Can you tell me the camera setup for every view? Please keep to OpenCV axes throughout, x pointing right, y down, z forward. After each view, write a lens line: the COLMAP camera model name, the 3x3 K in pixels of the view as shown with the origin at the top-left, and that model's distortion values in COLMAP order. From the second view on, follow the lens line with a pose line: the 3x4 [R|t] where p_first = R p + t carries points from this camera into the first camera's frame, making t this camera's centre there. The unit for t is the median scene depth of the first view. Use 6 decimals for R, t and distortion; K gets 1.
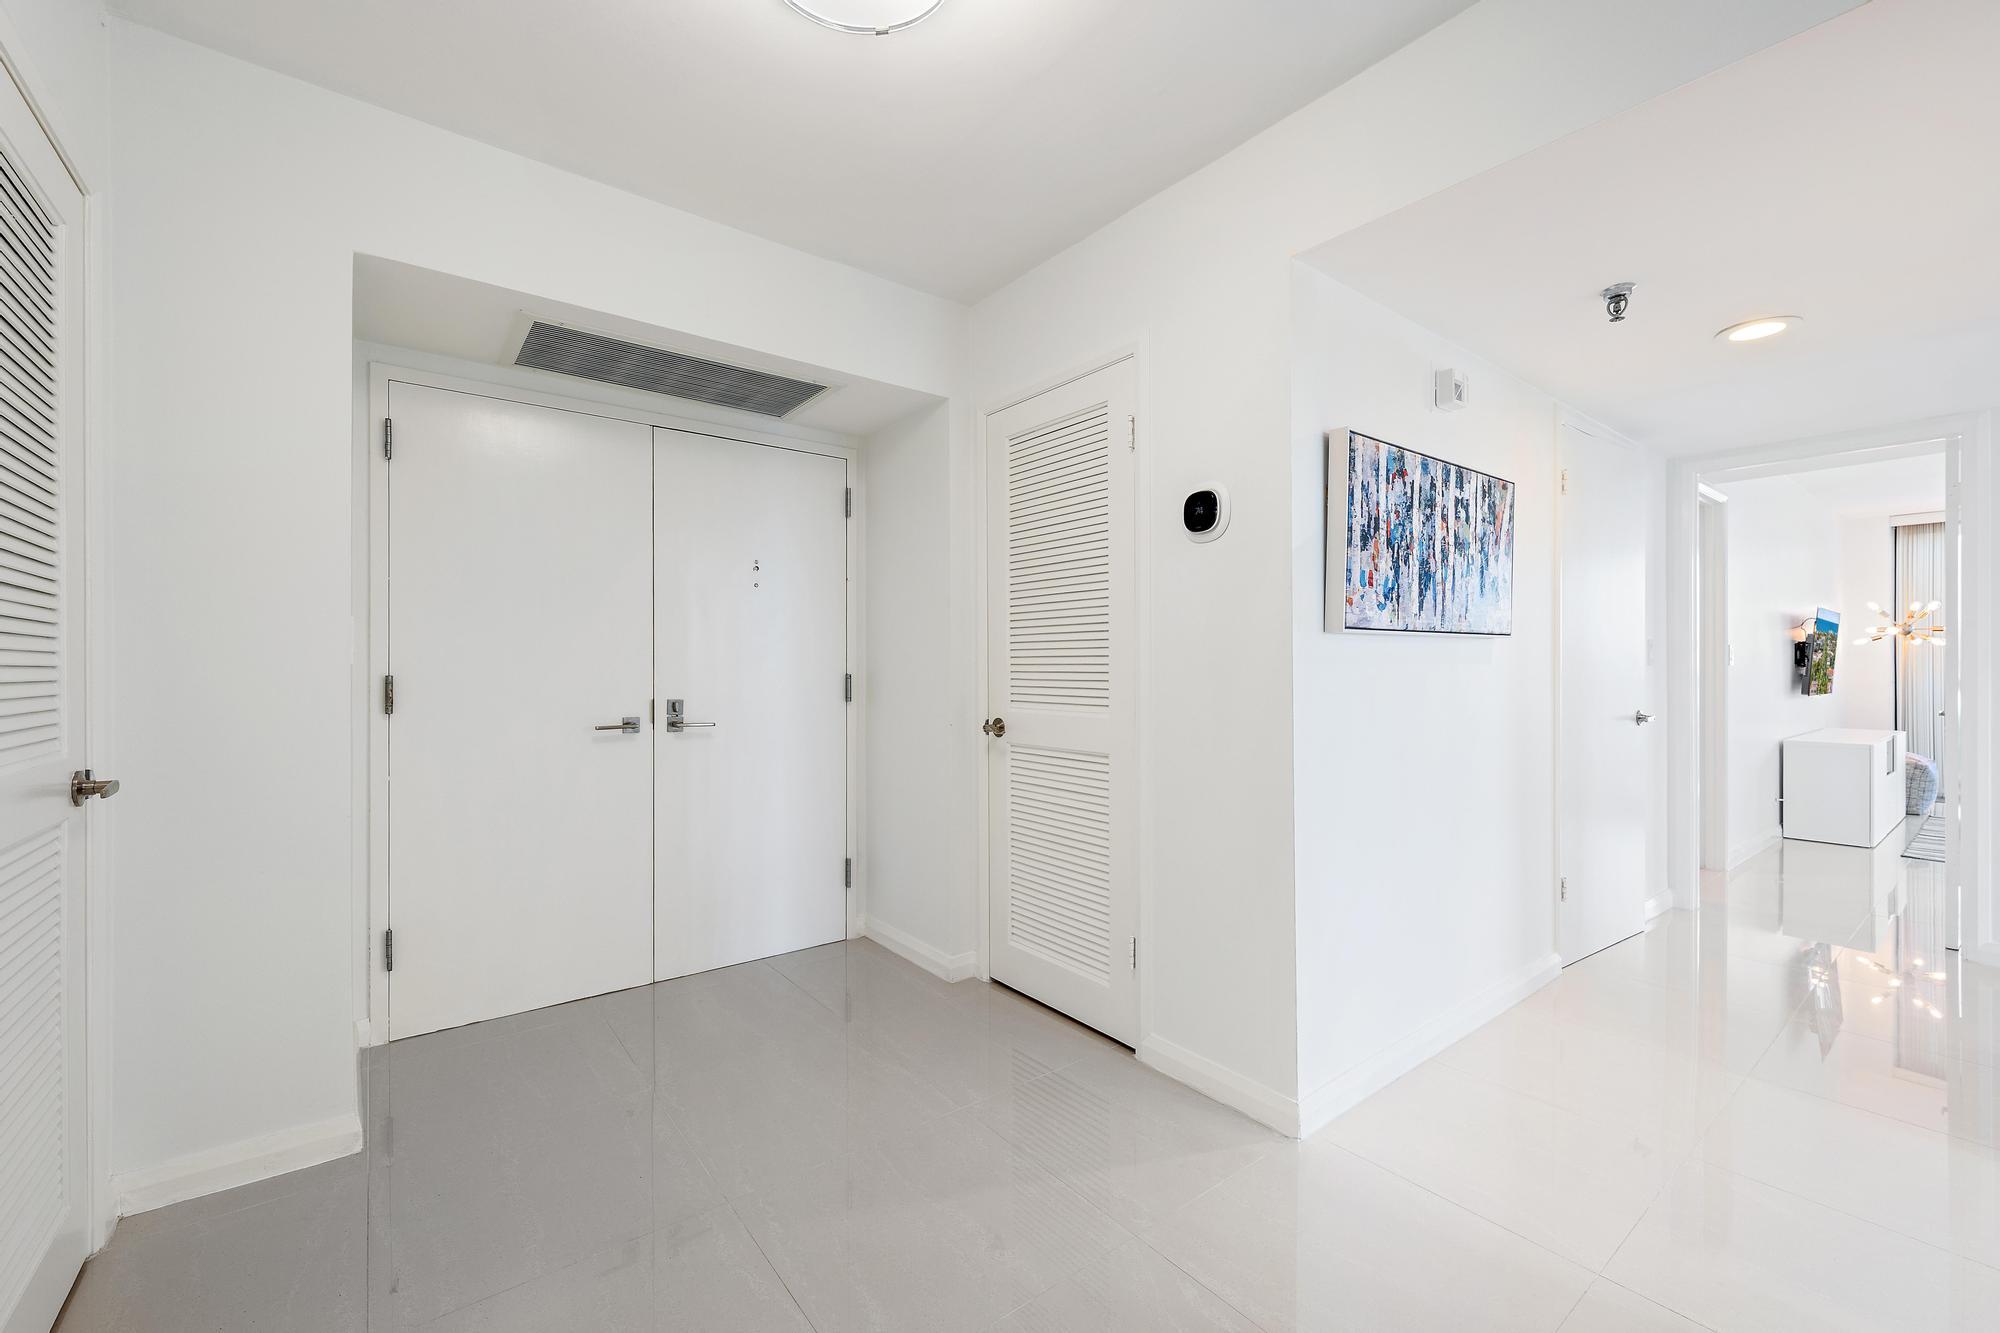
lens RADIAL K [[814.0, 0, 1000.0], [0, 814.0, 666.5], [0, 0, 1]] dist [-0.000918, -0.000155]
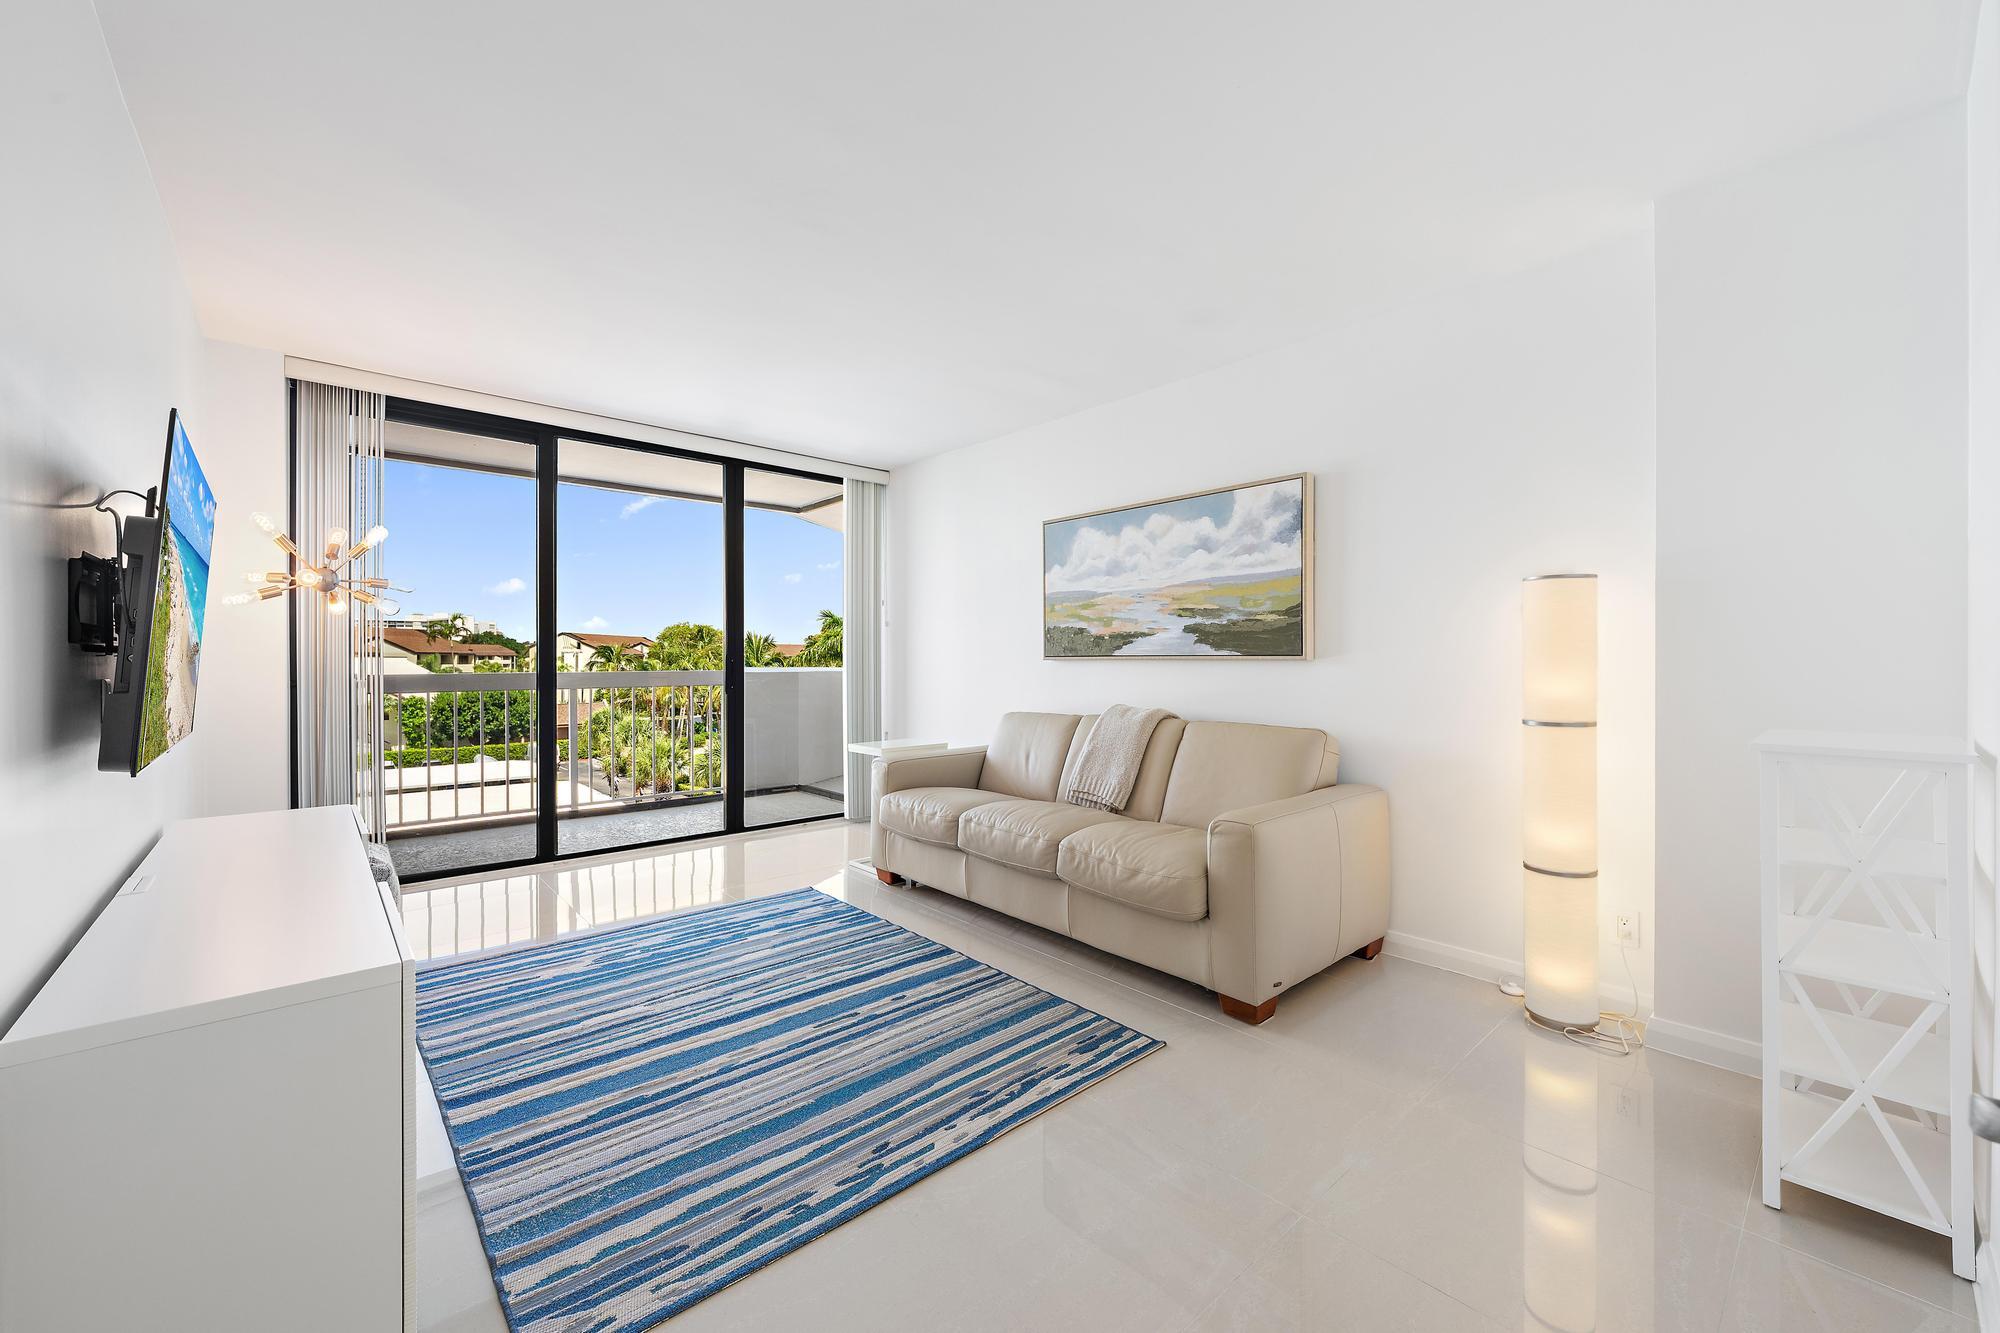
lens RADIAL K [[781.9, 0, 998.1], [0, 781.9, 668.4], [0, 0, 1]] dist [-0.002466, -0.000208]
pose [[-0.066832, -0.005812, 0.997747, 0.614781], [-0.003678, 0.999978, 0.005579, 0.003124], [-0.997757, -0.003297, -0.066852, 0.622811]]
